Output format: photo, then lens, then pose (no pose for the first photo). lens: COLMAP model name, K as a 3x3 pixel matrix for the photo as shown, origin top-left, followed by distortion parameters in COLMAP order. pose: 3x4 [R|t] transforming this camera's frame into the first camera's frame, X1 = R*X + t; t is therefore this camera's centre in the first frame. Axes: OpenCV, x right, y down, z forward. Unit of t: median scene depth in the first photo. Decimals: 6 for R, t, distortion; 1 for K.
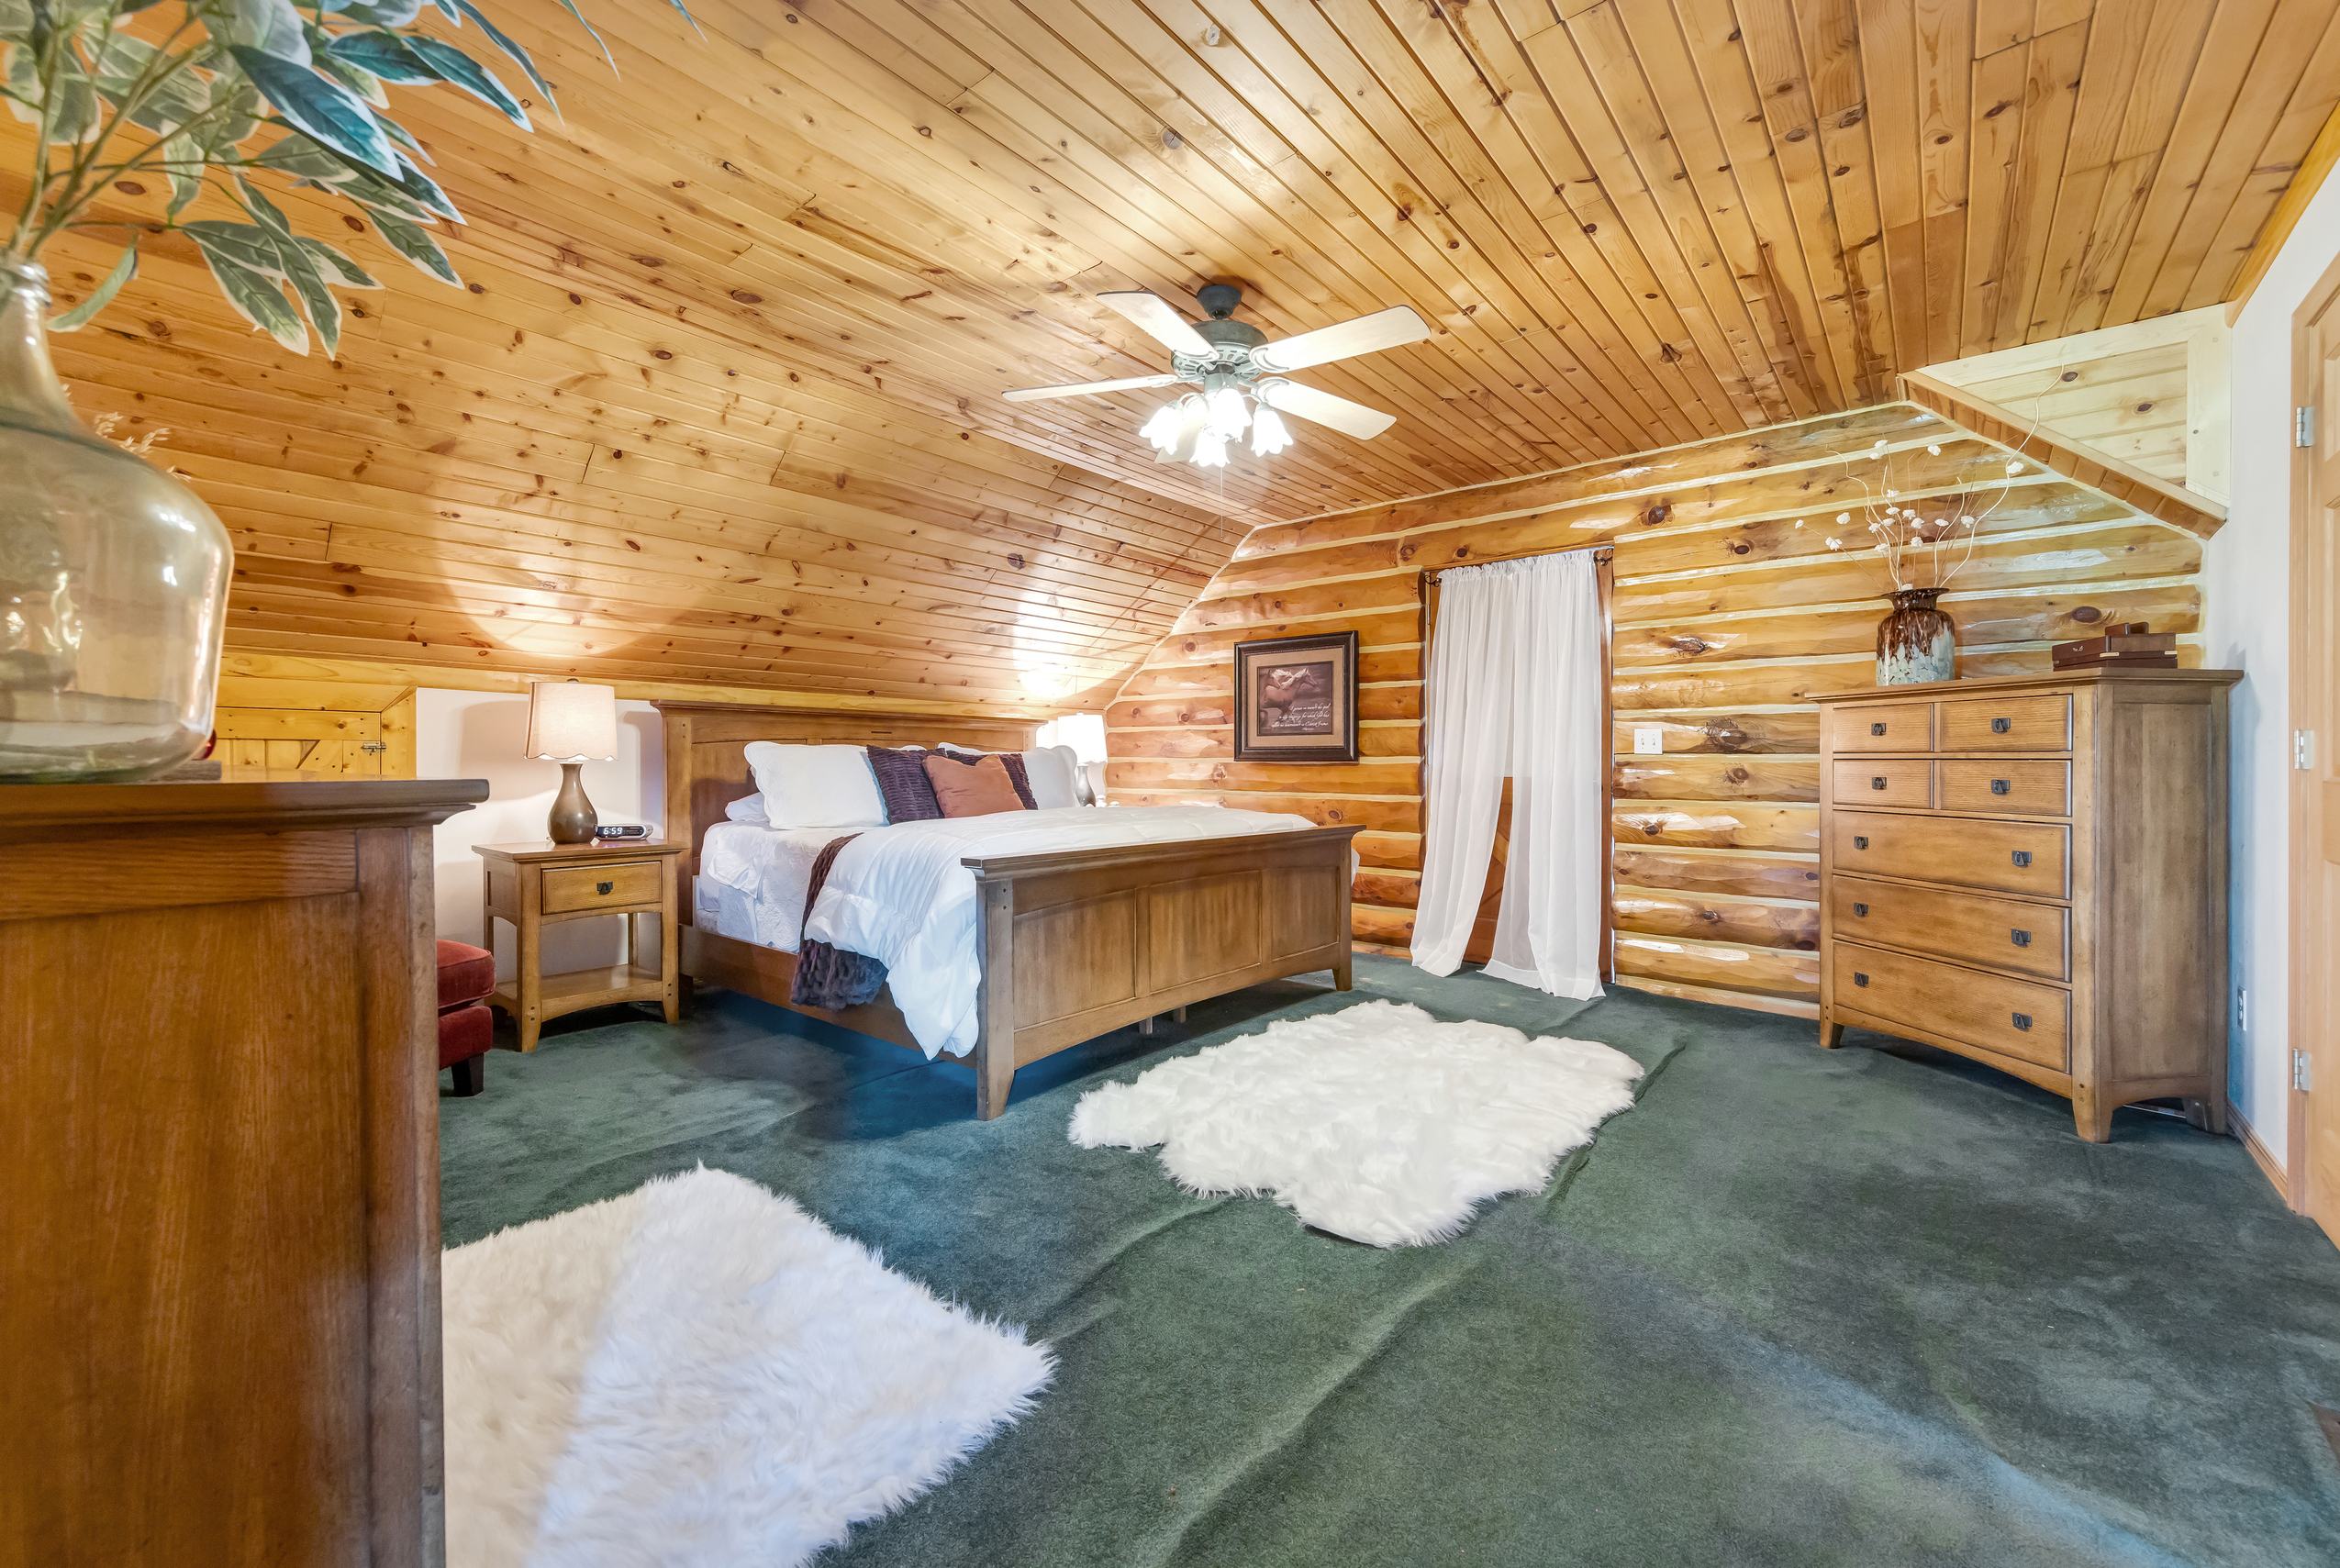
lens RADIAL K [[928.6, 0, 1173.4], [0, 928.6, 774.4], [0, 0, 1]] dist [0.002582, -0.001167]
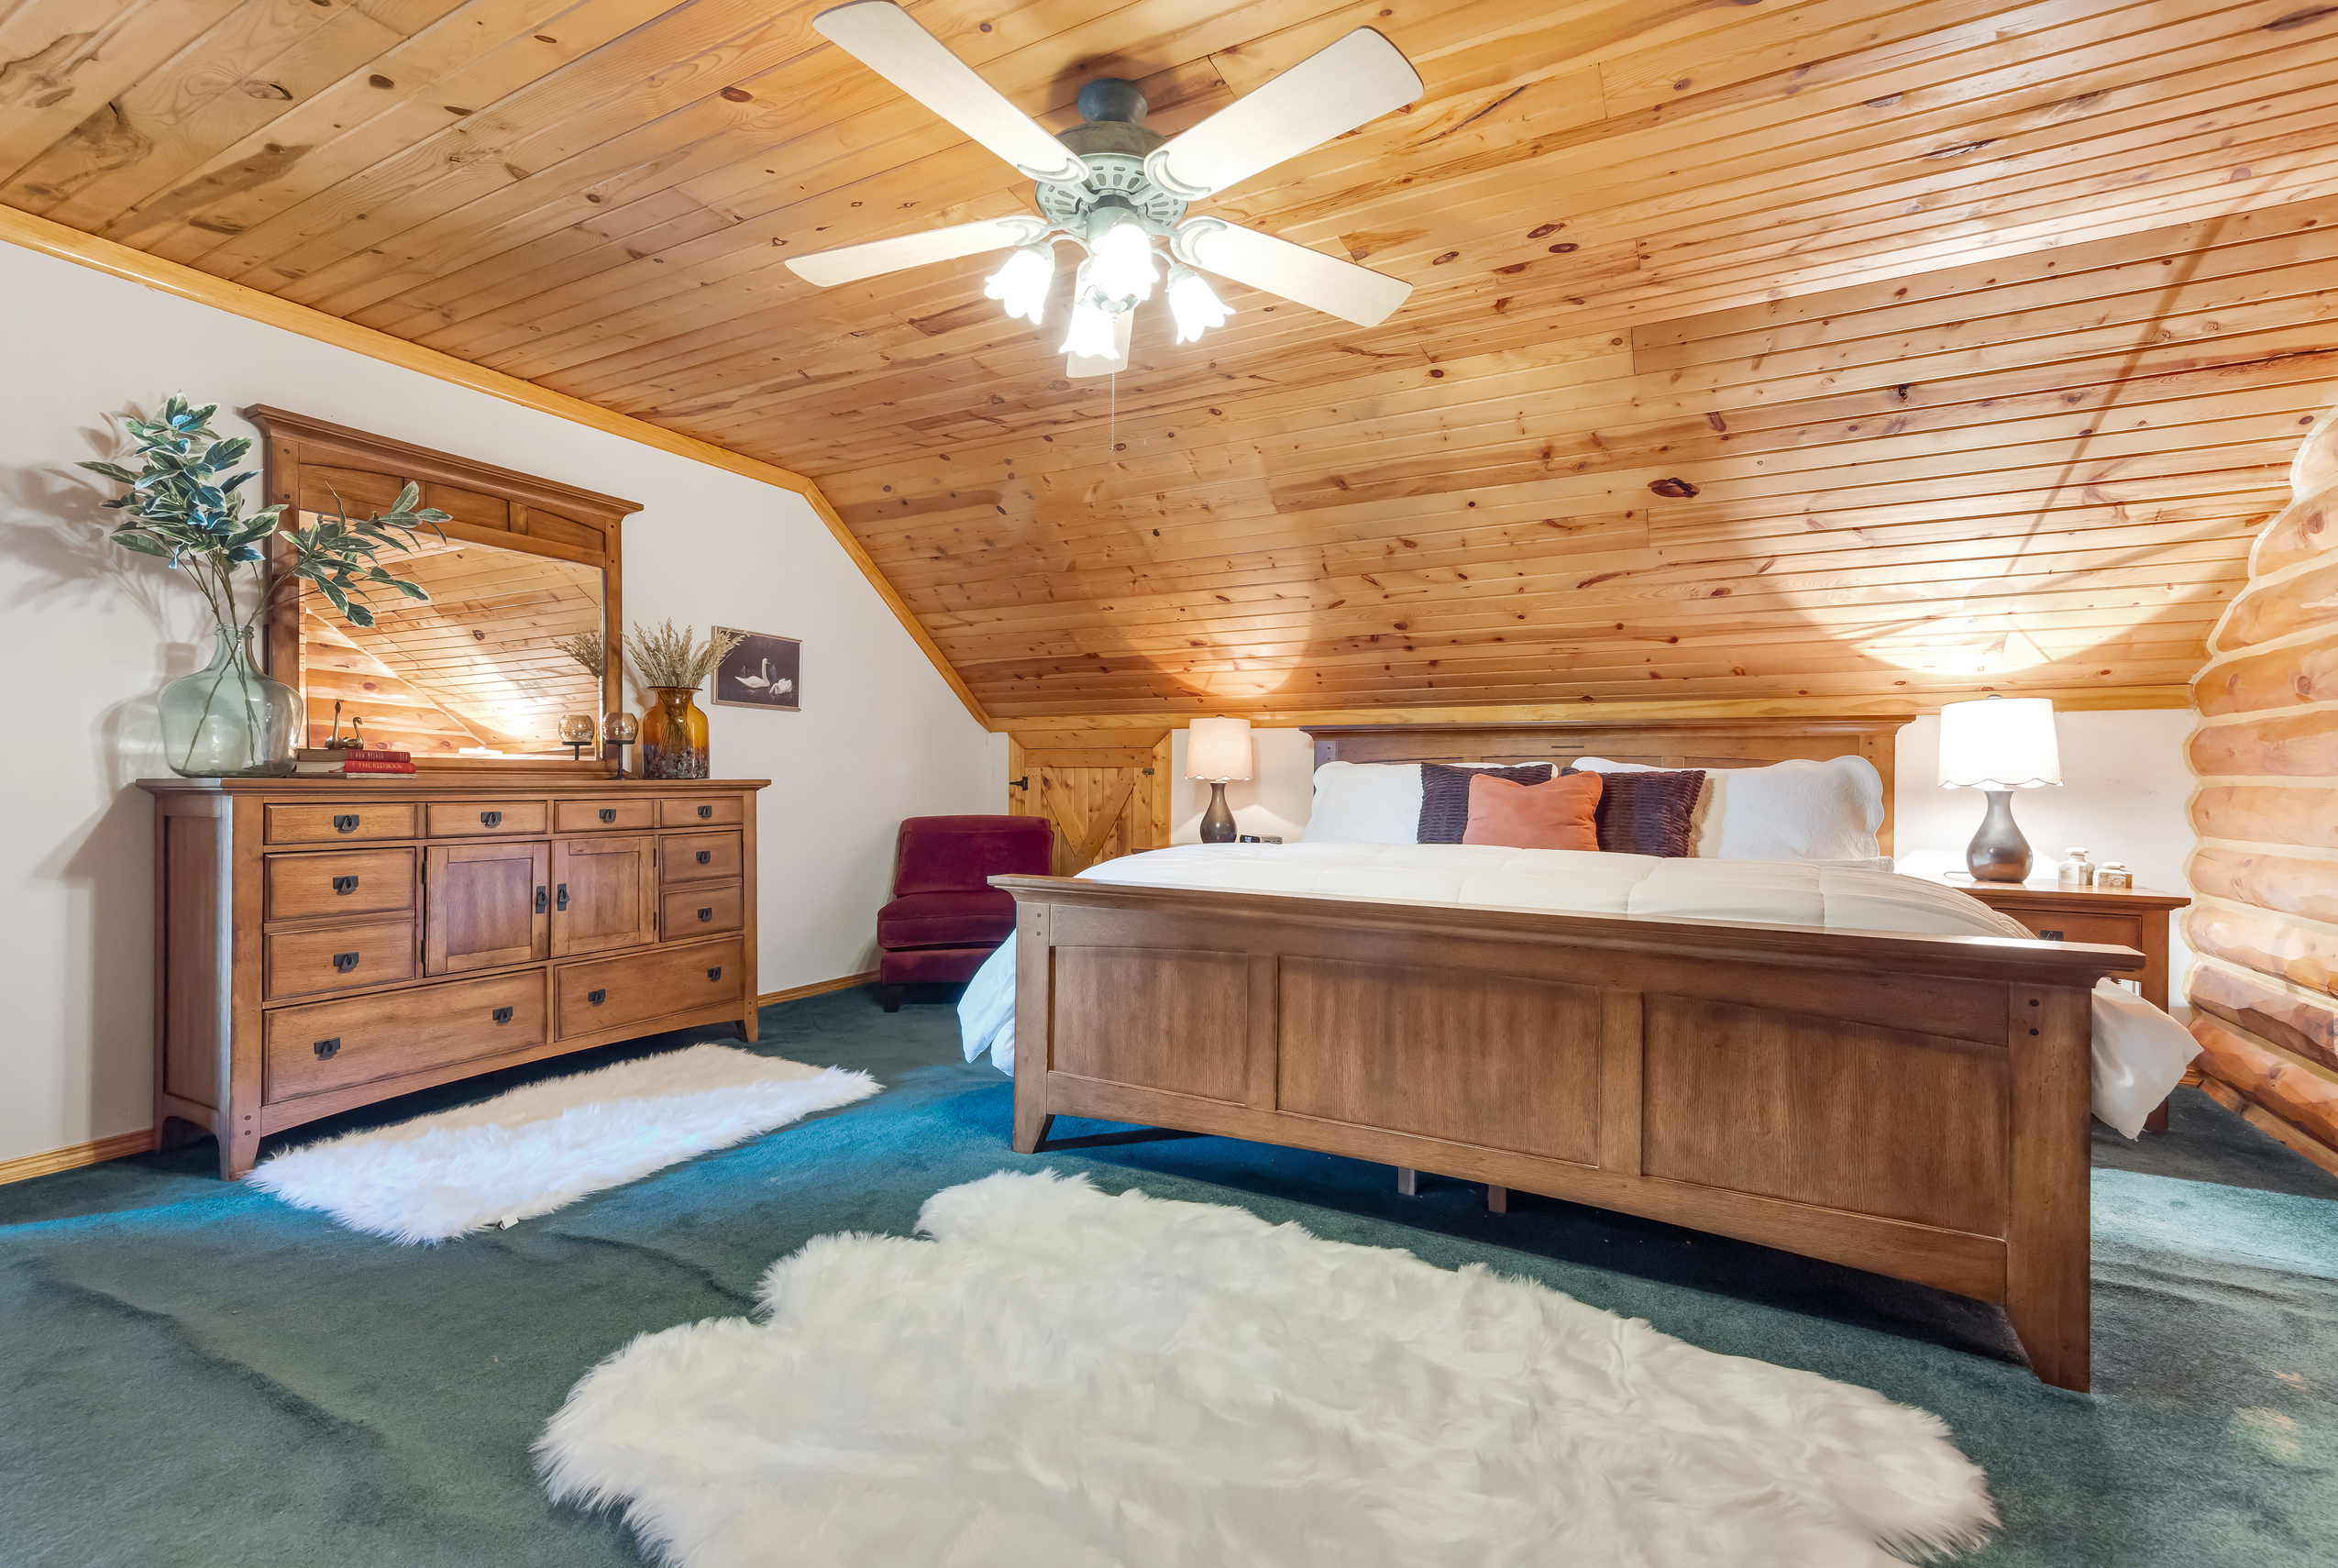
lens RADIAL K [[928.0, 0, 1178.0], [0, 928.0, 779.5], [0, 0, 1]] dist [0.002582, -0.001167]
pose [[0.245044, -0.005887, -0.969494, 0.538801], [-0.018934, 0.999762, -0.010857, -0.001478], [0.969327, 0.021016, 0.244874, 0.647873]]
